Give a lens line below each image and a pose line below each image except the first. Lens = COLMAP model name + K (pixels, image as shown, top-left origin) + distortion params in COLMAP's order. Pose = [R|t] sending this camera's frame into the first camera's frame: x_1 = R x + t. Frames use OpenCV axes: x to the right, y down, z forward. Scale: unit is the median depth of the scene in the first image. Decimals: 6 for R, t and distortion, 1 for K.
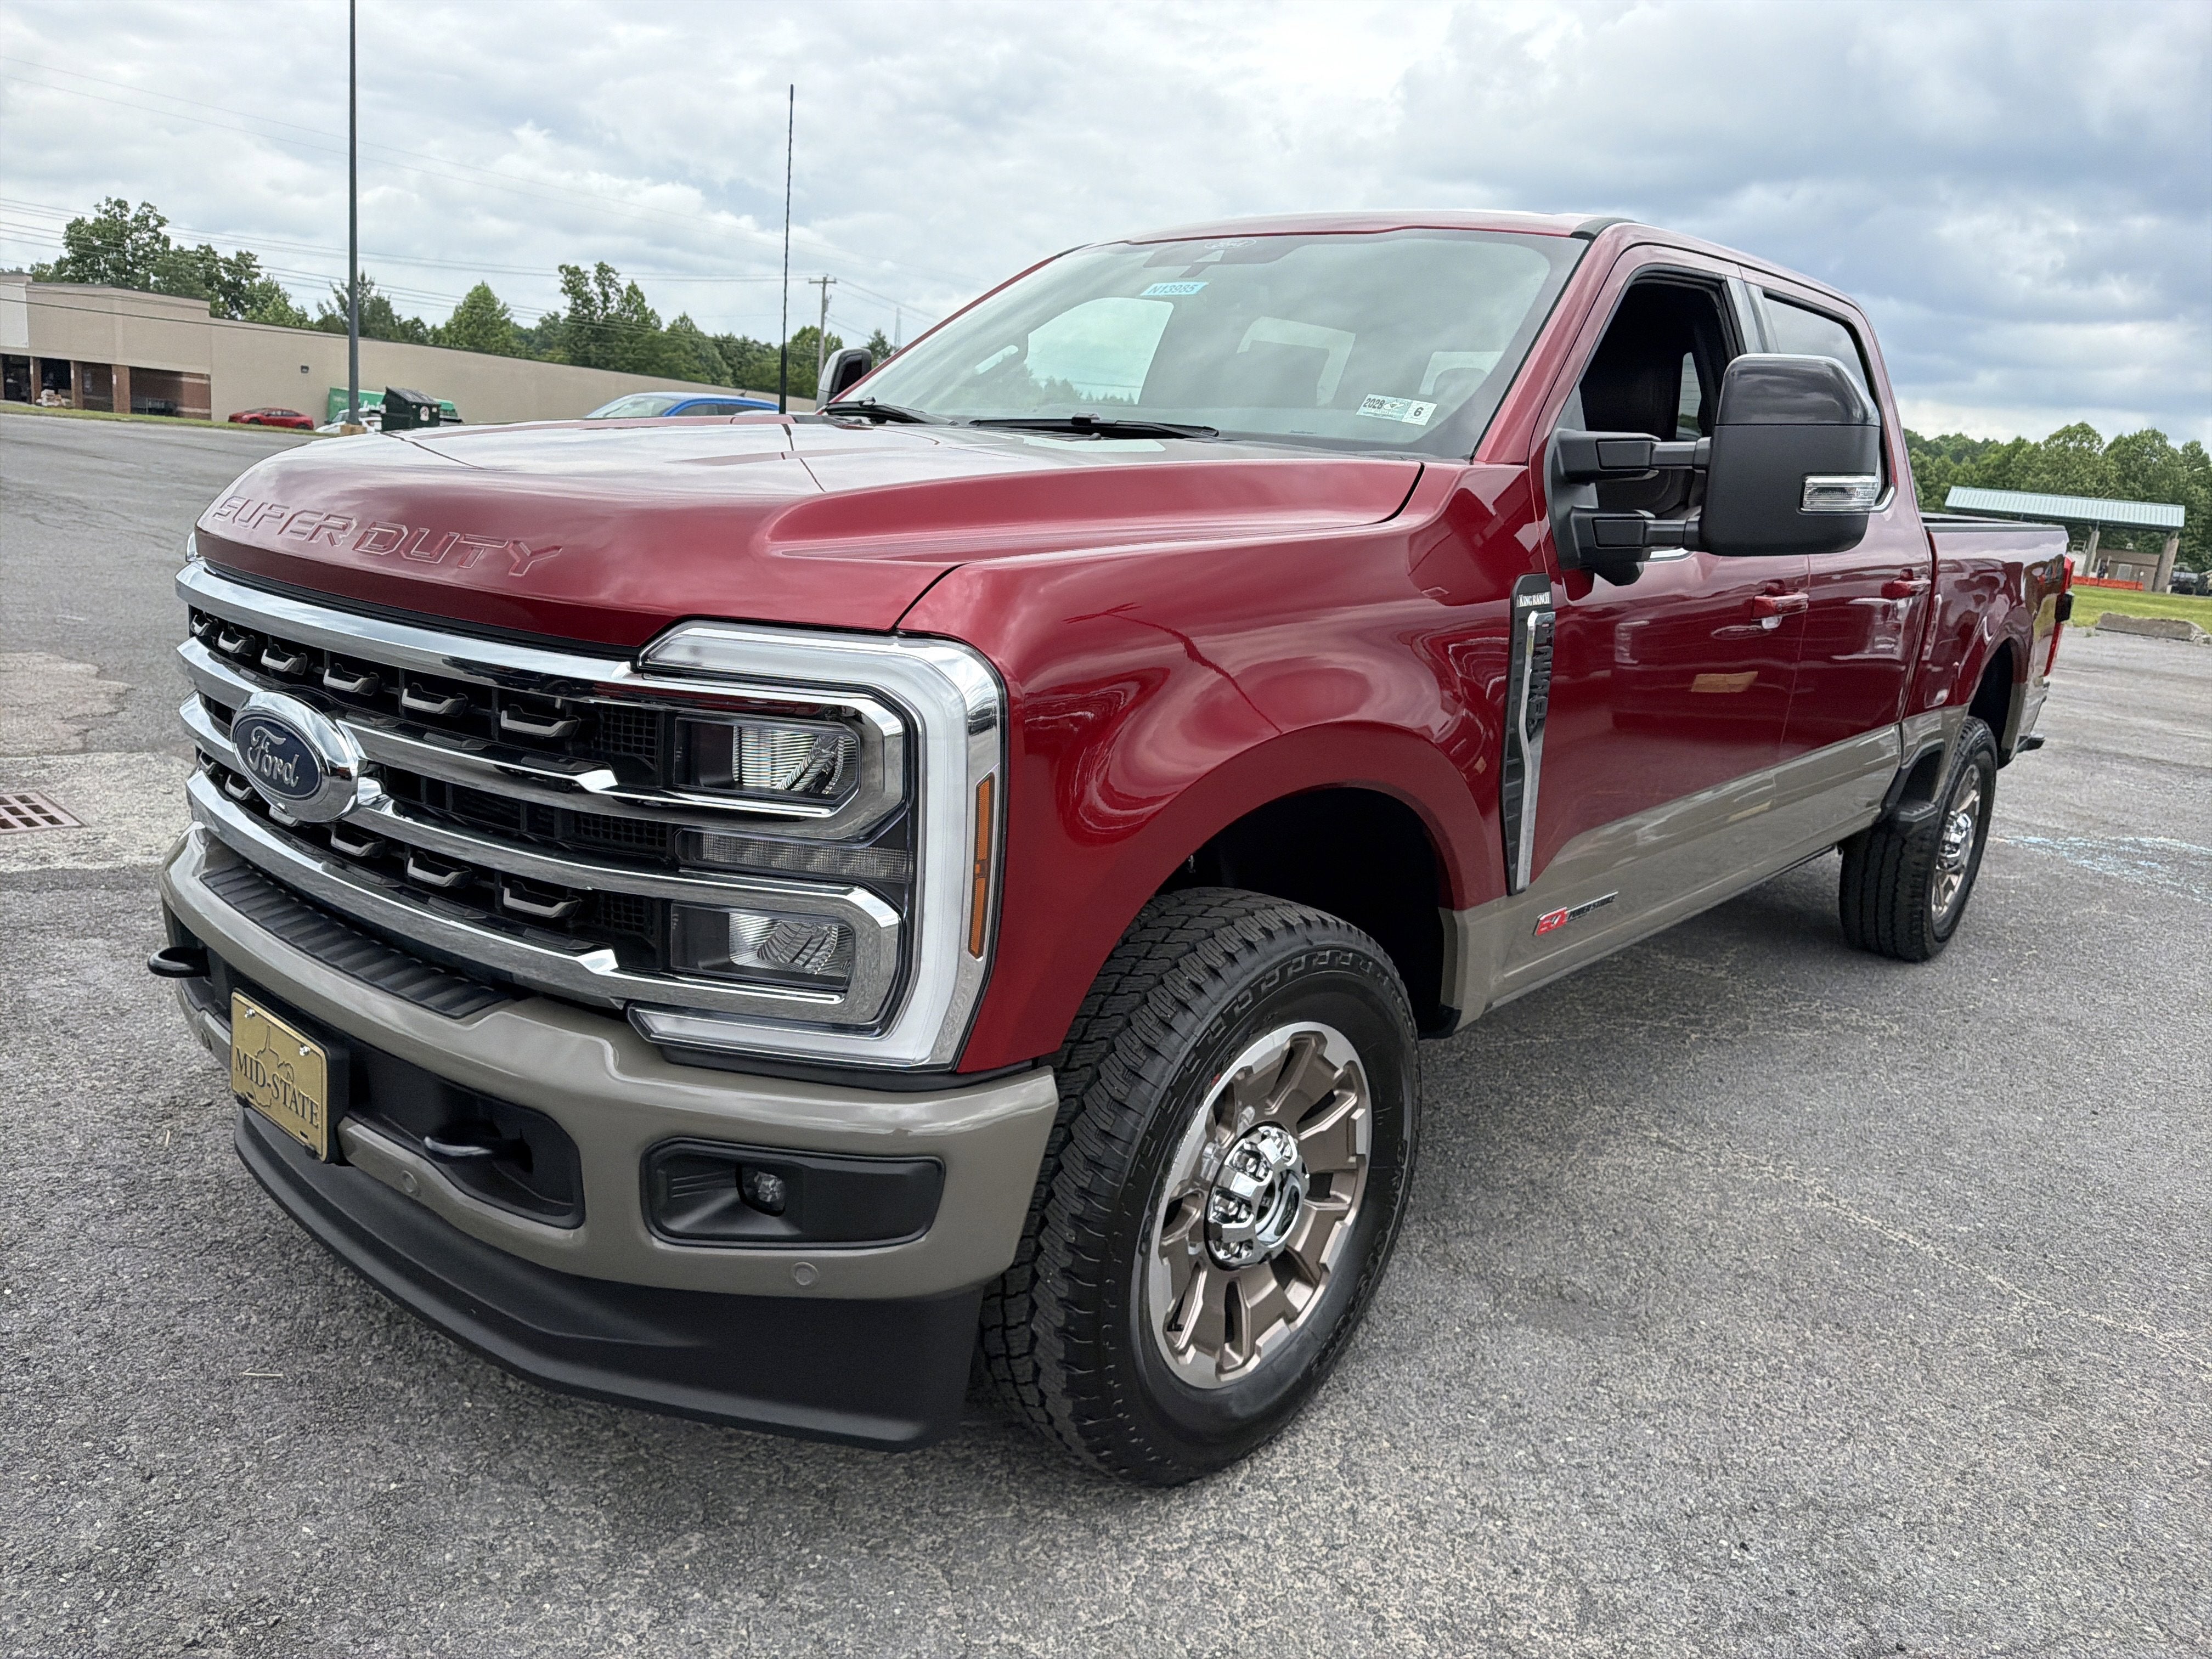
lens RADIAL K [[1562.6, 0, 1106.5], [0, 1562.6, 829.3], [0, 0, 1]] dist [0.027625, -0.039829]
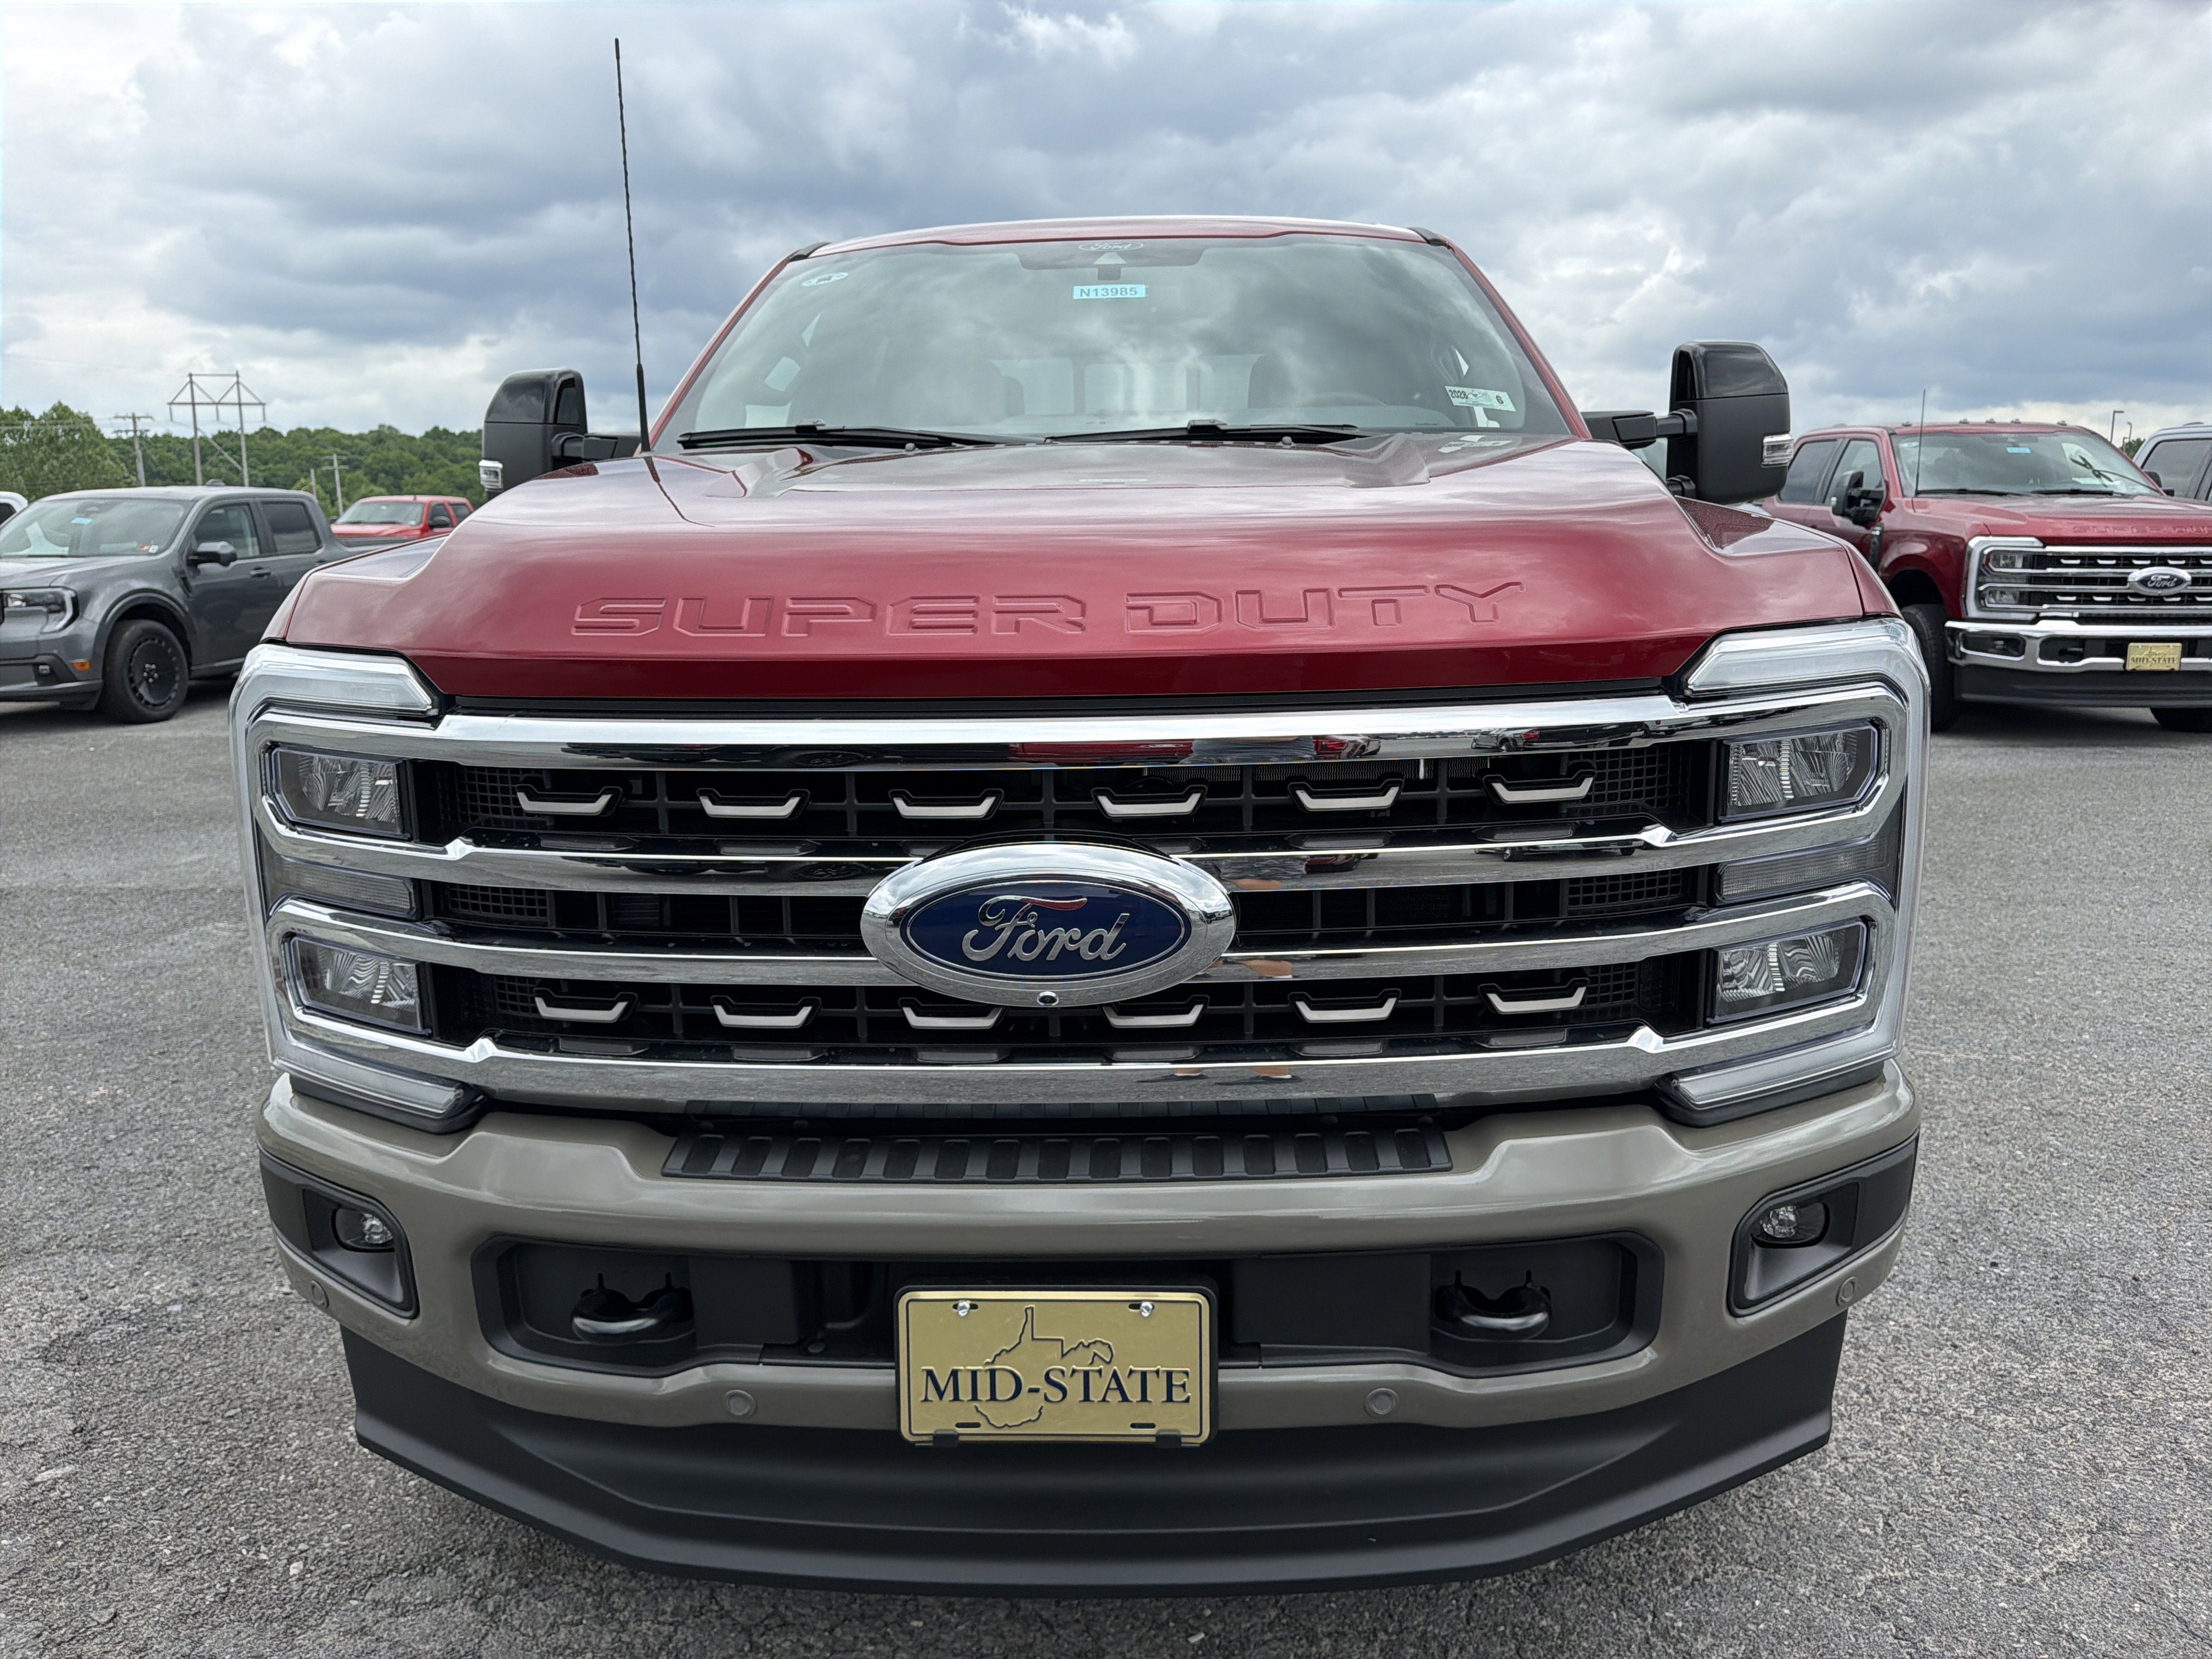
lens RADIAL K [[1562.6, 0, 1101.8], [0, 1562.6, 822.0], [0, 0, 1]] dist [0.027625, -0.039829]
pose [[0.777111, -0.203552, 0.595538, -0.762096], [0.211870, 0.975634, 0.057001, -0.107512], [-0.592630, 0.081881, 0.801302, 0.333852]]
